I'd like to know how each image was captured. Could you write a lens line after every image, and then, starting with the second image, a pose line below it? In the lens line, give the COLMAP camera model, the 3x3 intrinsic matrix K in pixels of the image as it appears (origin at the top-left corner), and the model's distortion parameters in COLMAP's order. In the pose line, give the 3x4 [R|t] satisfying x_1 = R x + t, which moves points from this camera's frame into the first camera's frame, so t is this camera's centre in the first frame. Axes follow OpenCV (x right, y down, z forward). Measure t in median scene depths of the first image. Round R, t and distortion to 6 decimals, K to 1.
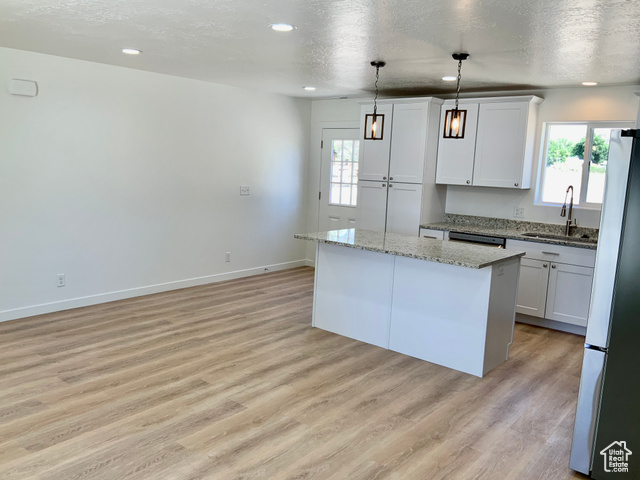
lens RADIAL K [[553.9, 0, 319.7], [0, 553.9, 242.9], [0, 0, 1]] dist [0.117481, -0.145561]
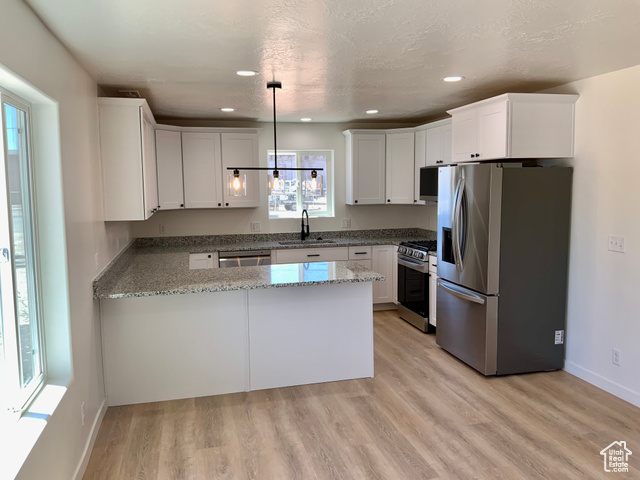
lens RADIAL K [[553.9, 0, 318.6], [0, 553.9, 236.9], [0, 0, 1]] dist [0.117481, -0.145561]
pose [[0.619891, -0.126598, 0.774408, -0.568257], [0.158082, 0.986813, 0.034781, -0.071277], [-0.768600, 0.100859, 0.631730, 0.313042]]
